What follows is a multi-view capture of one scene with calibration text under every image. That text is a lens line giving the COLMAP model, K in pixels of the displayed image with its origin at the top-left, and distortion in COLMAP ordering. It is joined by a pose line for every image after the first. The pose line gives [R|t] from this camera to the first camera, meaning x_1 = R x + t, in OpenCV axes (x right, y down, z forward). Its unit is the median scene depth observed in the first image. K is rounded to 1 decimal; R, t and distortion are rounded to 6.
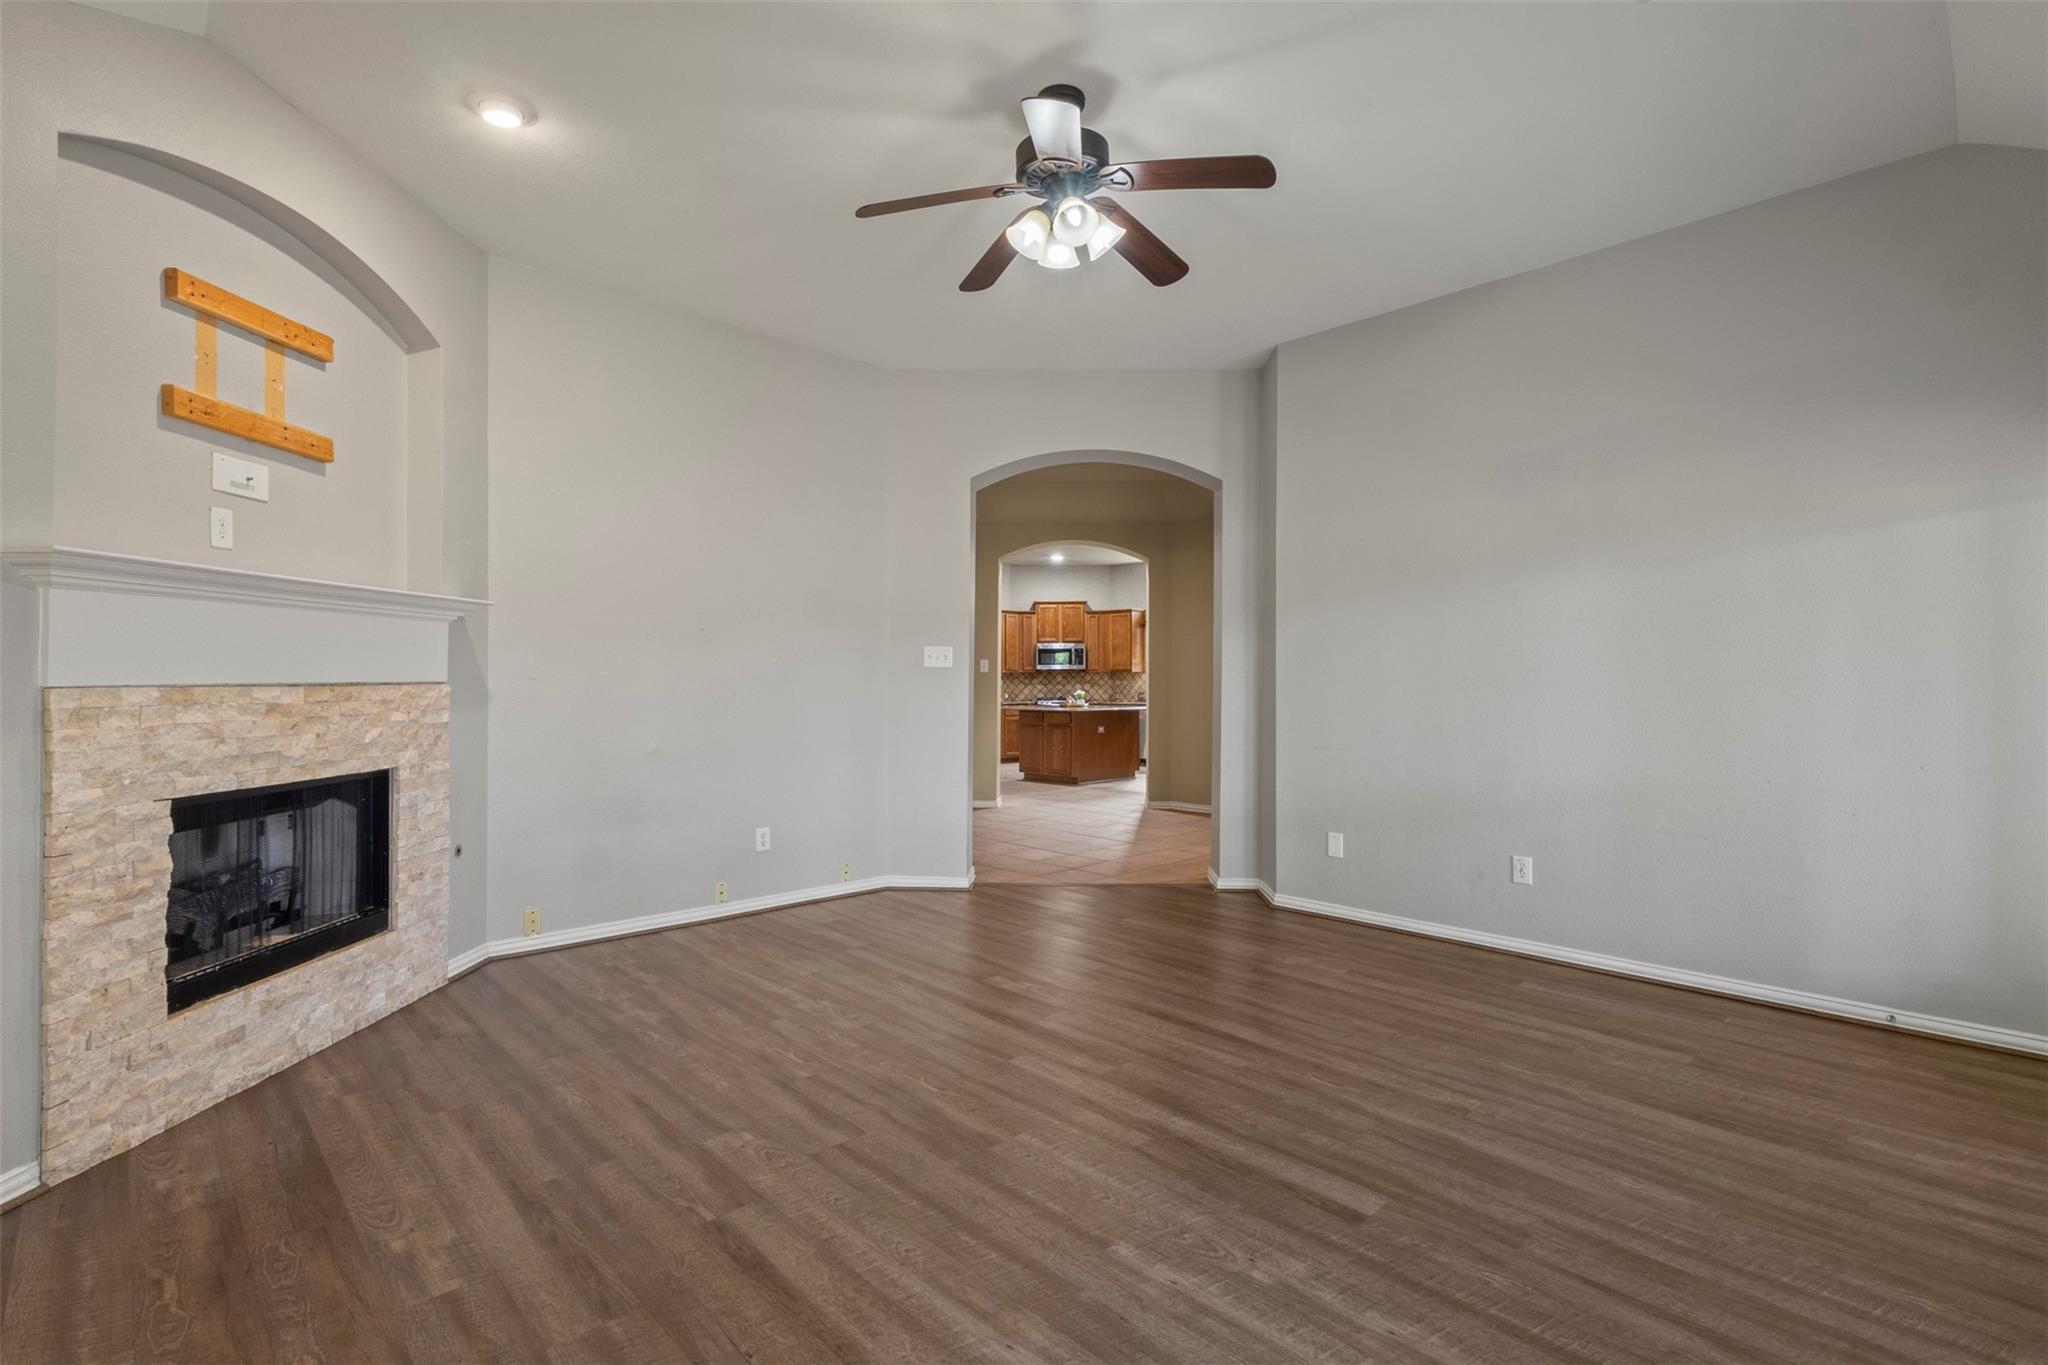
lens RADIAL K [[944.1, 0, 1016.4], [0, 944.1, 675.0], [0, 0, 1]] dist [0.000069, 0.002095]
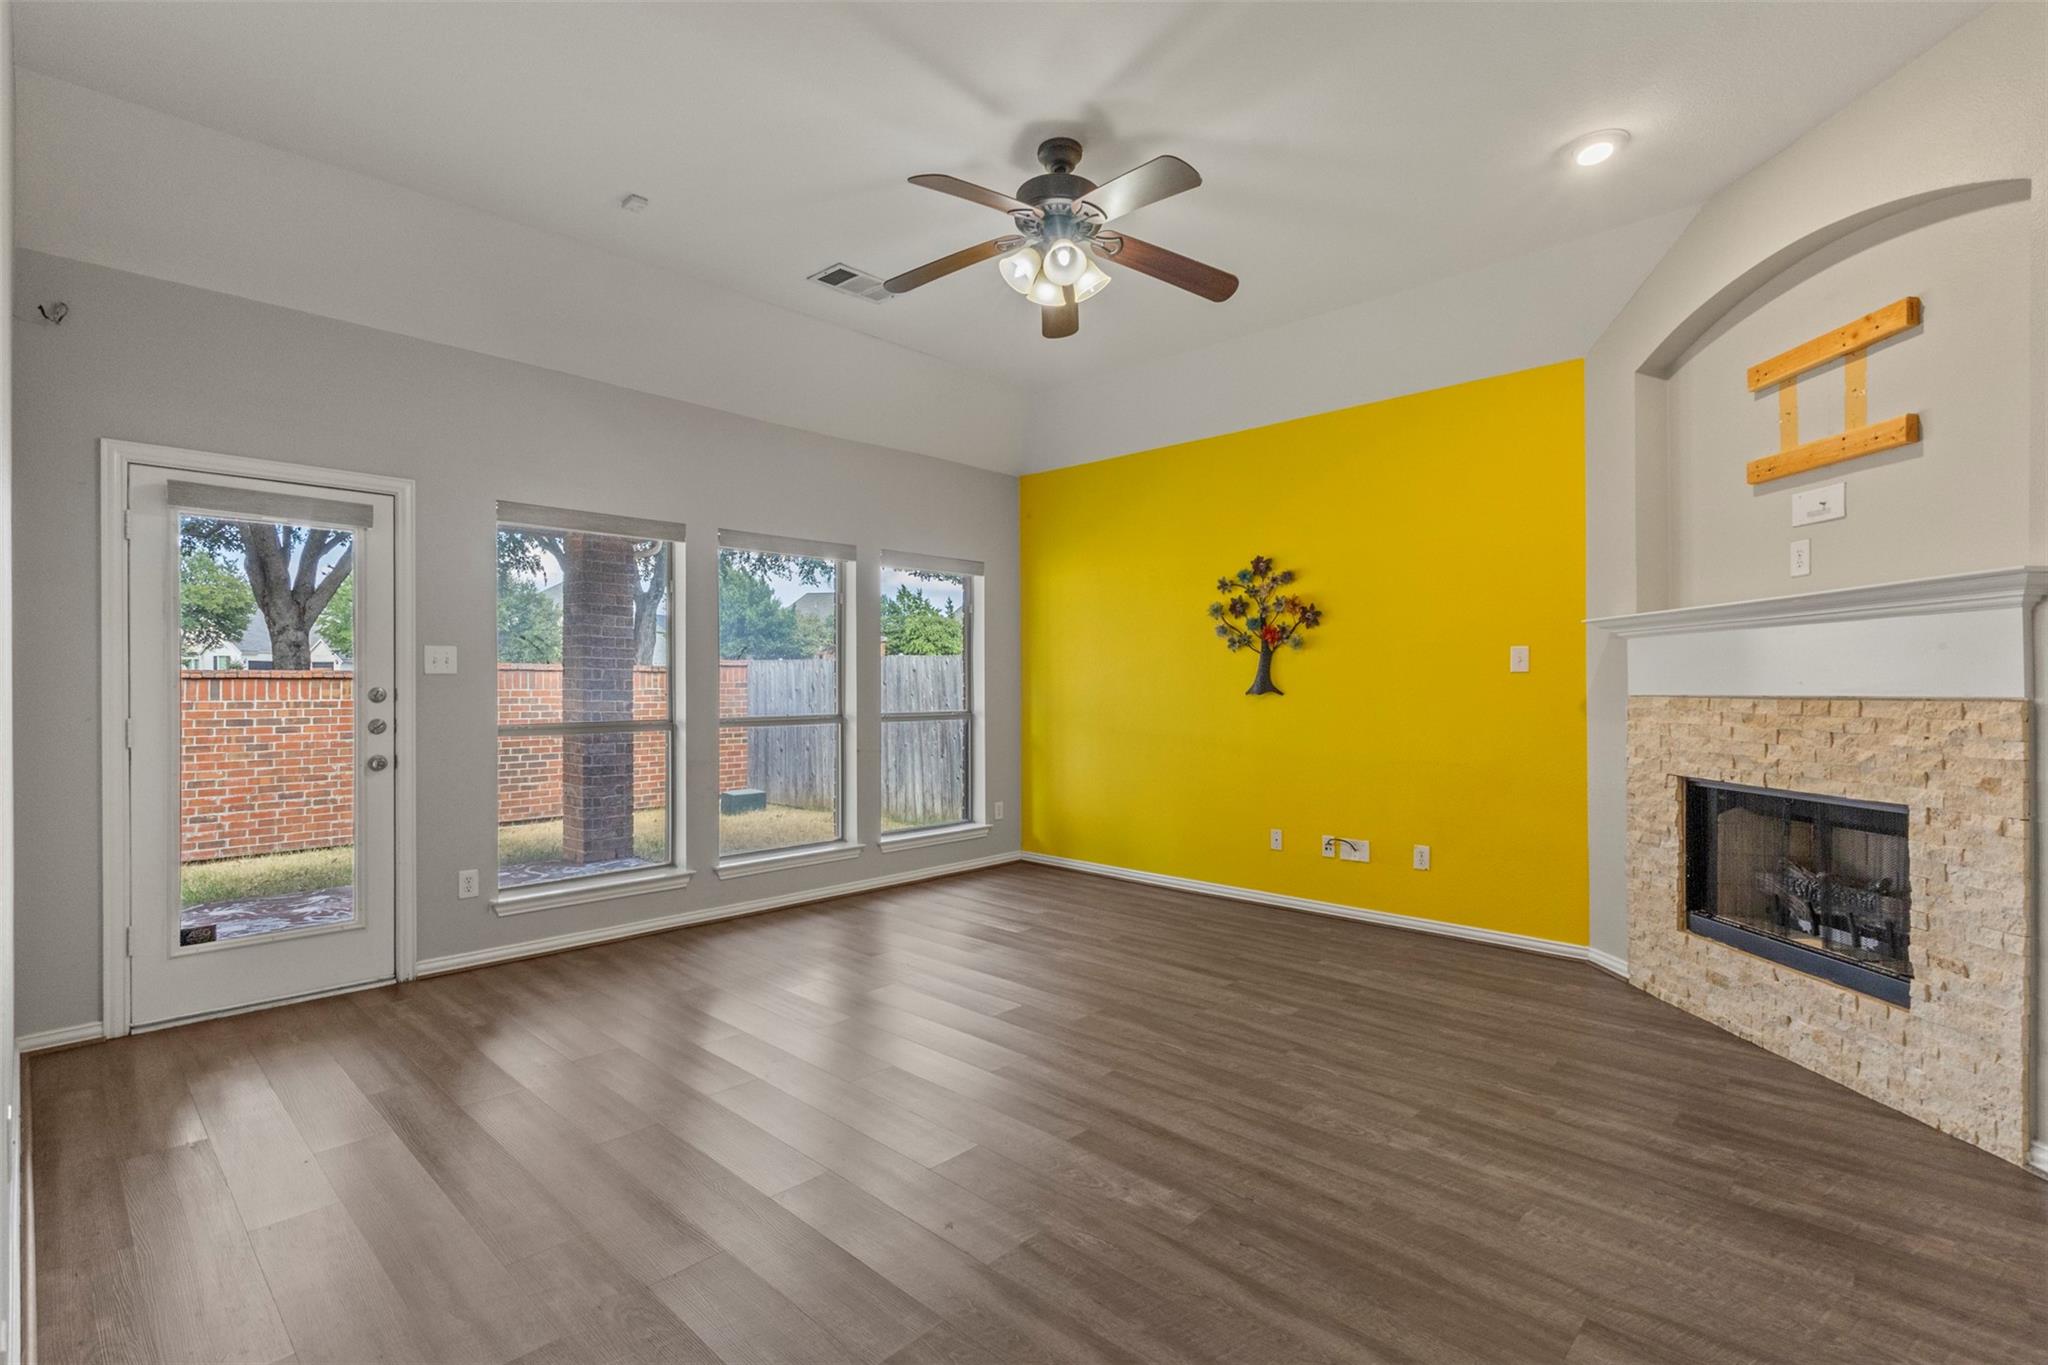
lens RADIAL K [[944.1, 0, 1005.6], [0, 944.1, 676.1], [0, 0, 1]] dist [0.000069, 0.002095]
pose [[-0.999447, -0.000807, -0.033253, 0.127750], [-0.000283, 0.999876, -0.015752, 0.002797], [0.033261, -0.015734, -0.999323, 1.851204]]
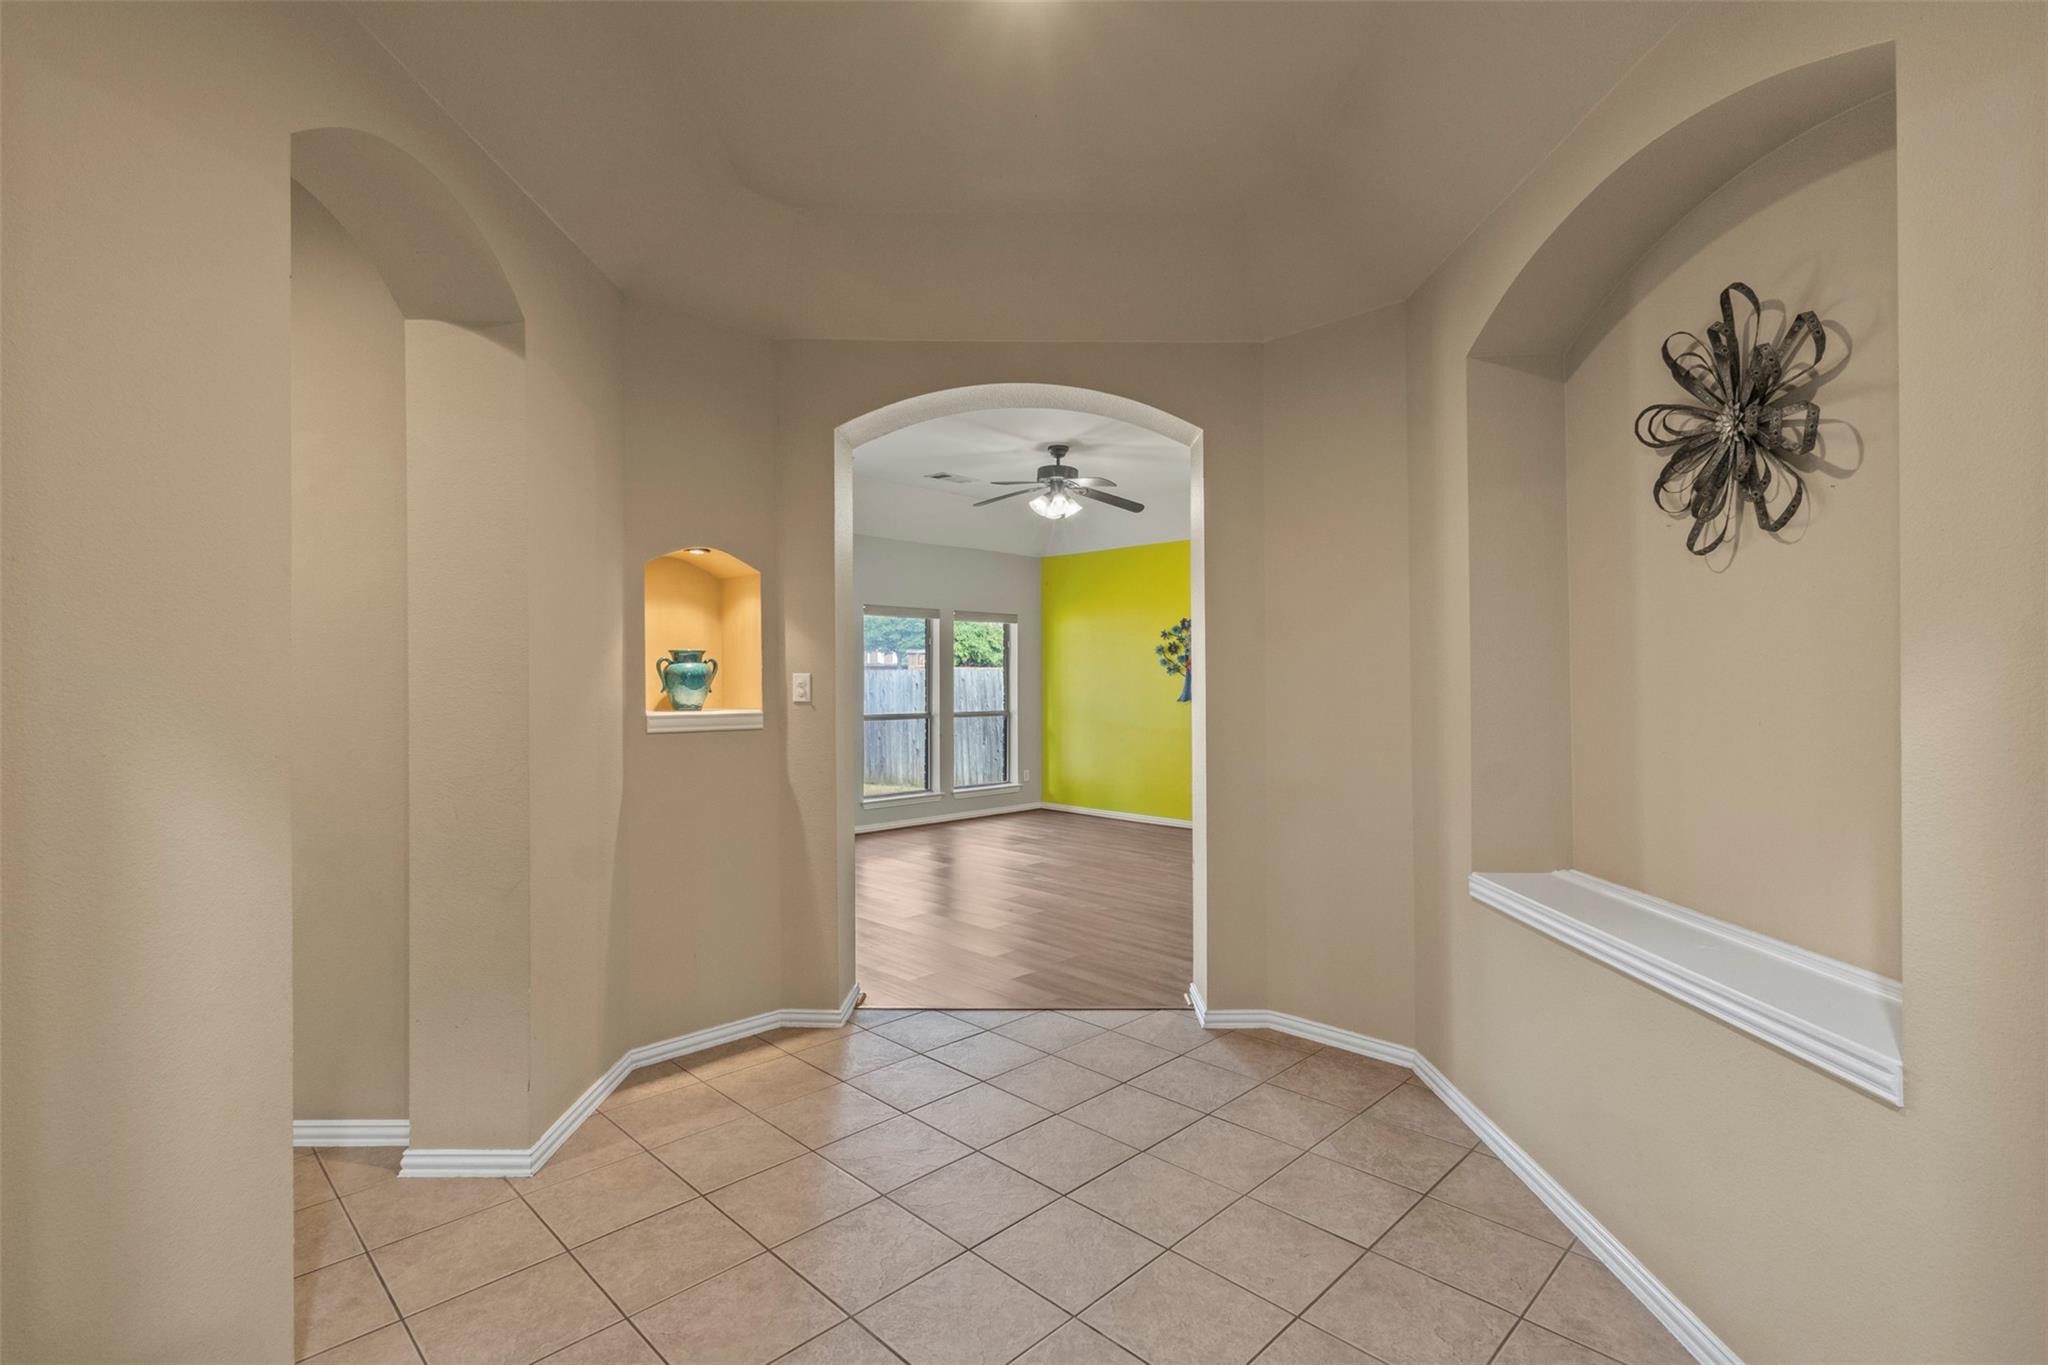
lens RADIAL K [[944.1, 0, 1024.4], [0, 944.1, 683.4], [0, 0, 1]] dist [0.000069, 0.002095]
pose [[-0.999590, -0.002680, -0.028500, 0.169824], [-0.002537, 0.999984, -0.005058, -0.027628], [0.028513, -0.004984, -0.999581, 2.902426]]
